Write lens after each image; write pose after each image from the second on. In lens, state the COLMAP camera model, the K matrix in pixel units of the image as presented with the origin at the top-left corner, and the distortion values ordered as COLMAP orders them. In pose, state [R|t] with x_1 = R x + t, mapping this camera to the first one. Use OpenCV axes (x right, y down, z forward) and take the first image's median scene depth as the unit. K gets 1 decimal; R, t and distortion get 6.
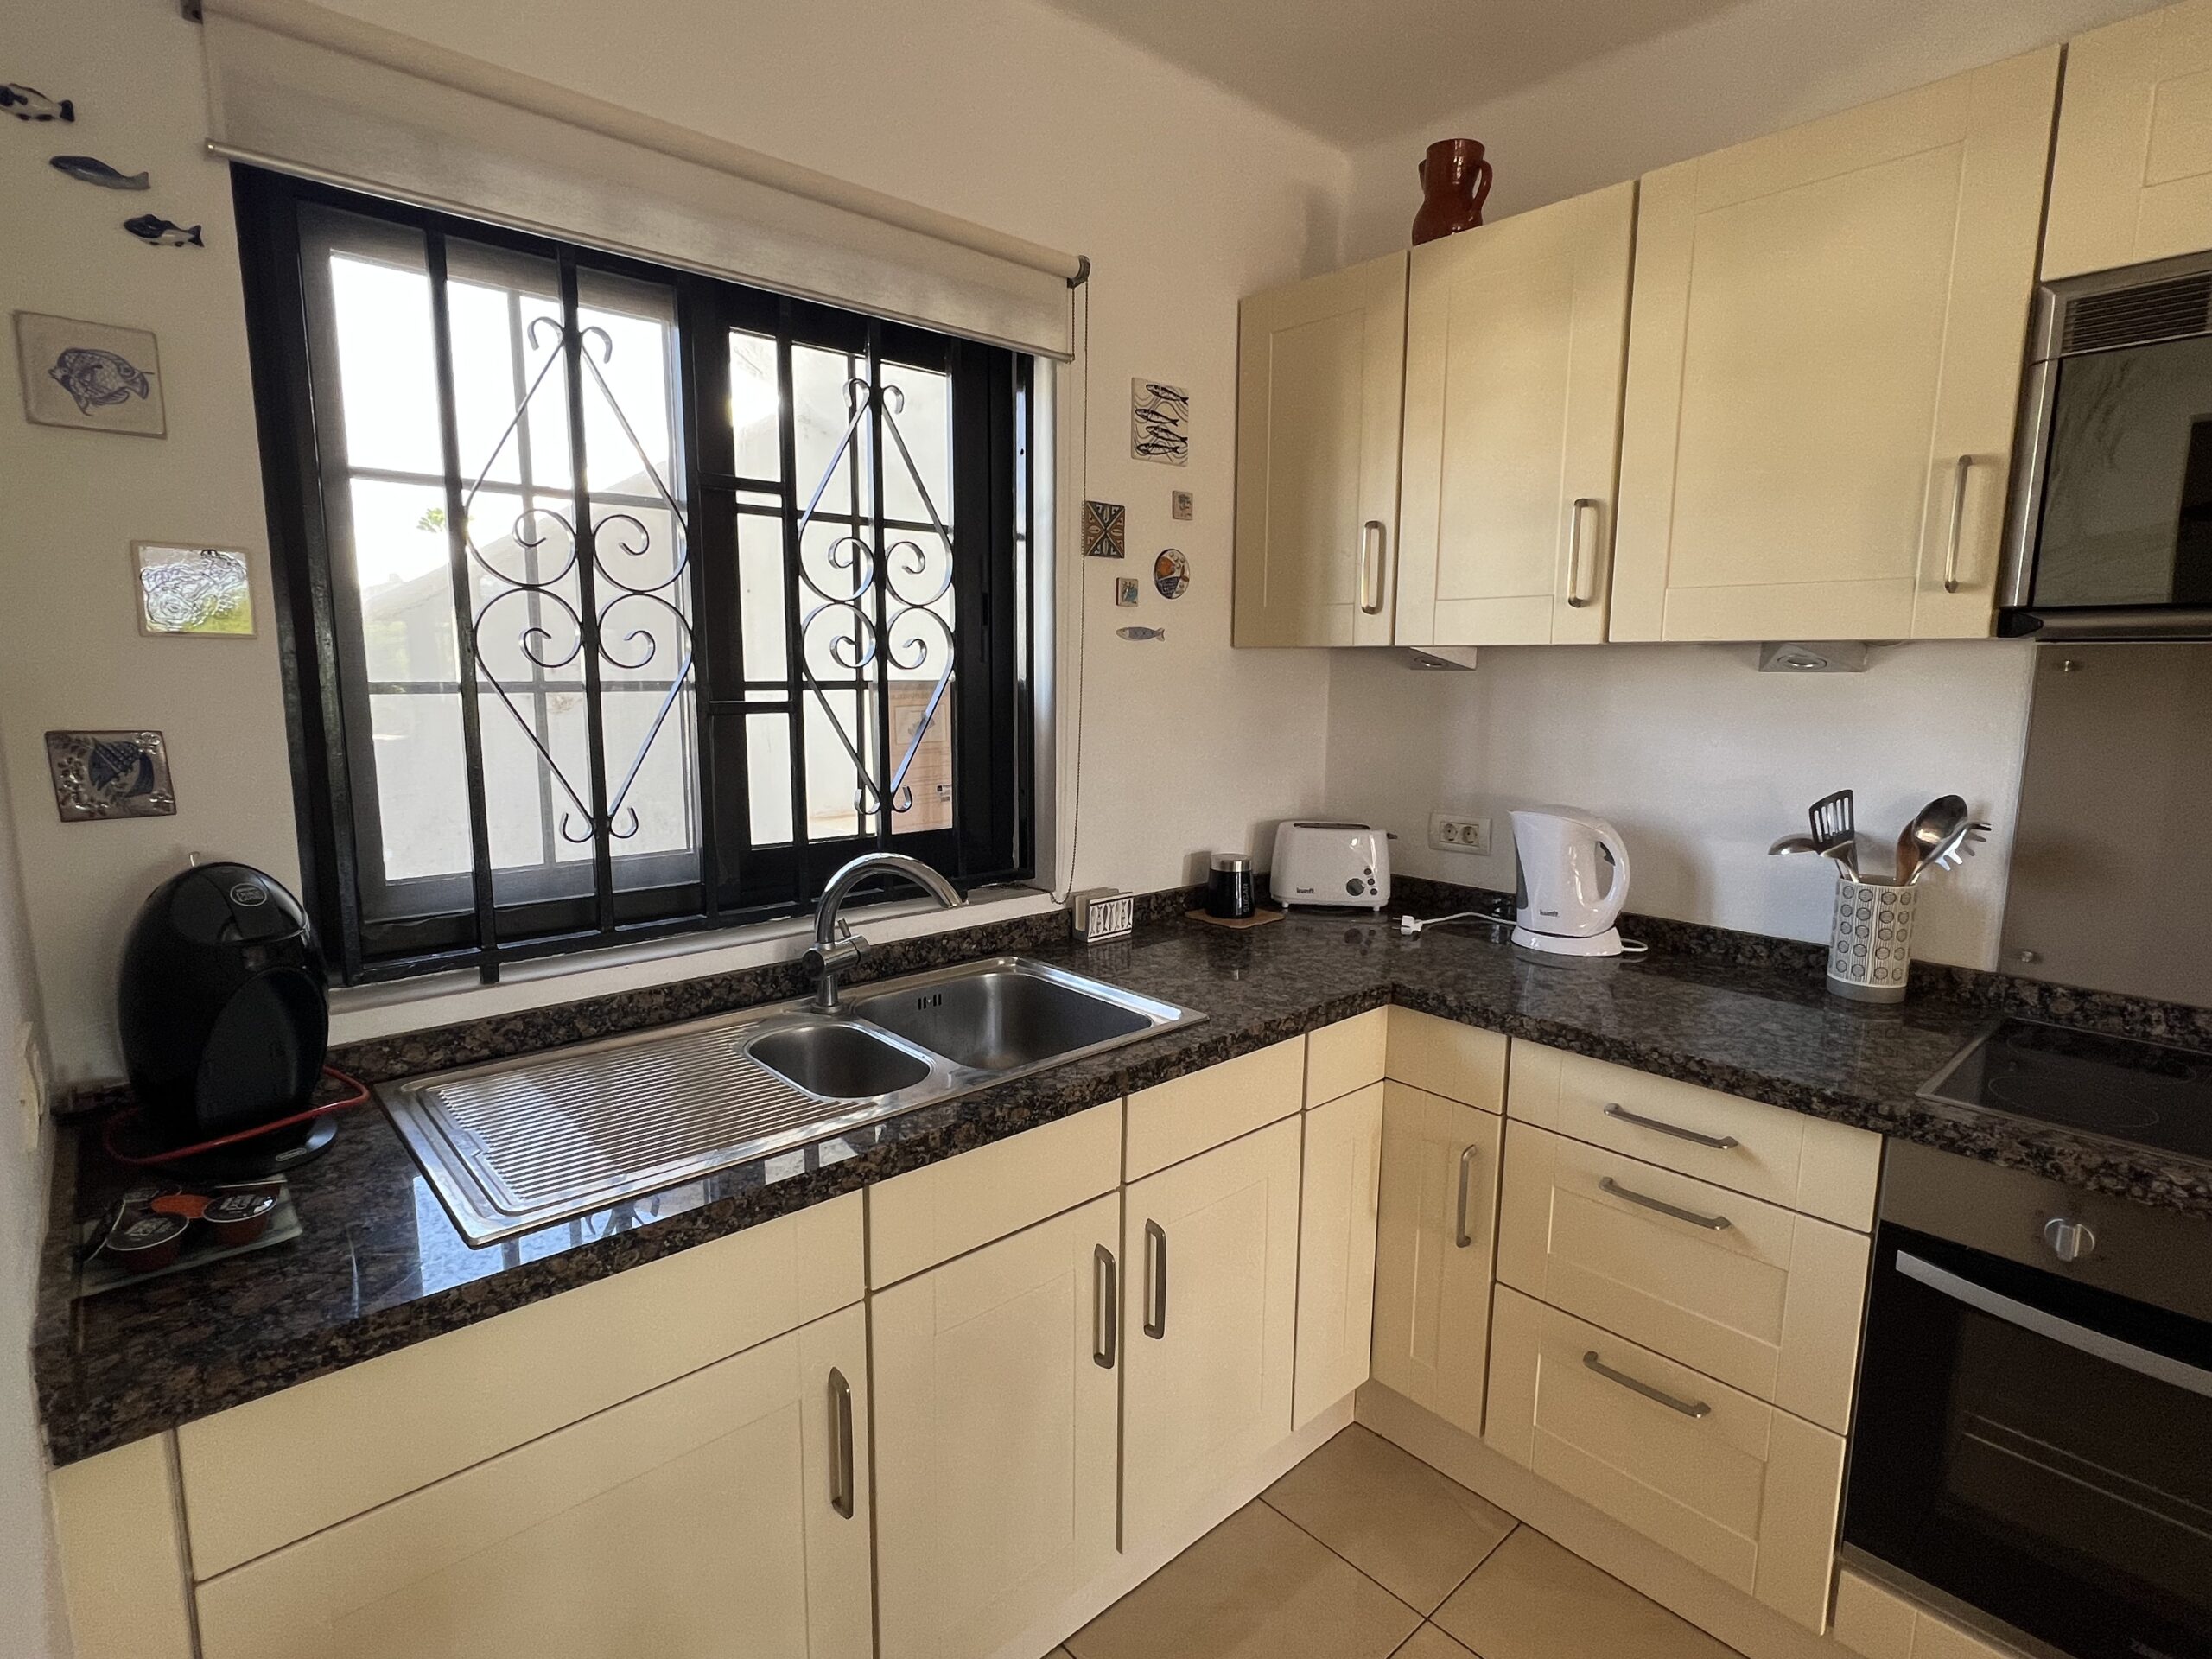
lens RADIAL K [[1097.8, 0, 1097.7], [0, 1097.8, 827.3], [0, 0, 1]] dist [-0.002498, -0.000169]
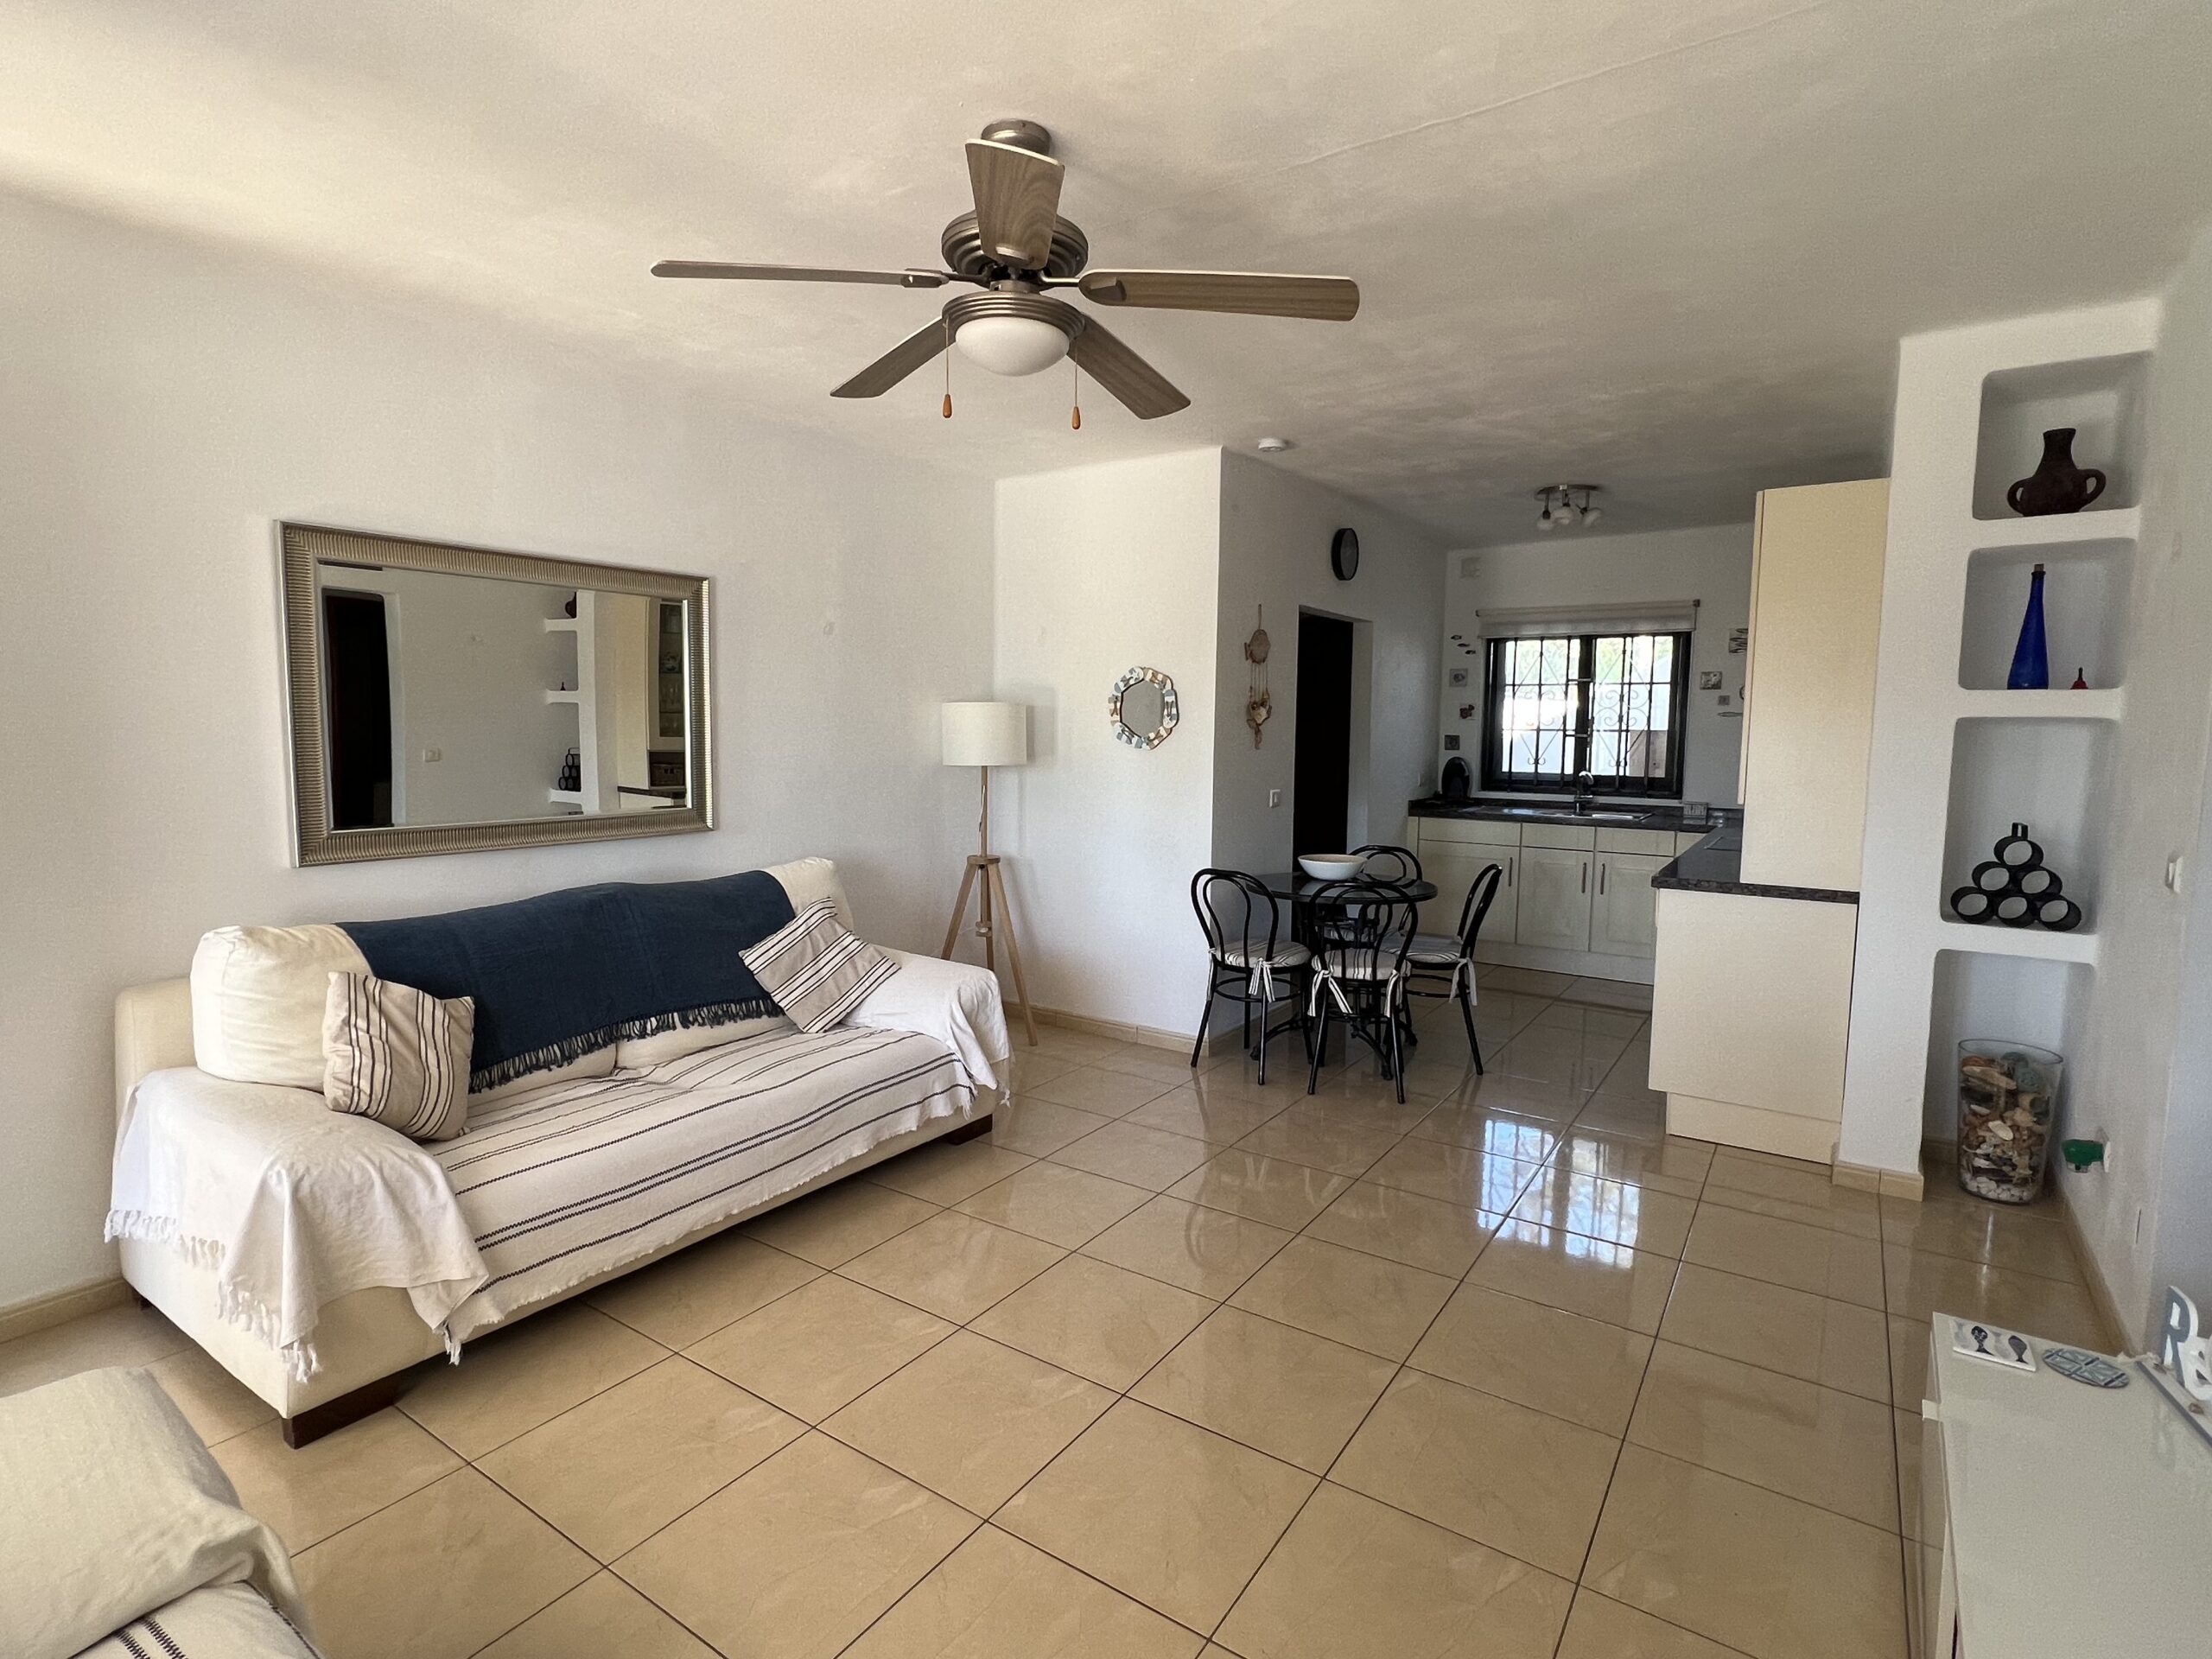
lens RADIAL K [[1097.8, 0, 1097.7], [0, 1097.8, 827.3], [0, 0, 1]] dist [-0.002498, -0.000169]
pose [[0.235328, 0.088853, -0.967846, 2.560737], [-0.149981, 0.987204, 0.054163, 0.214149], [0.960274, 0.132413, 0.245643, -1.295501]]
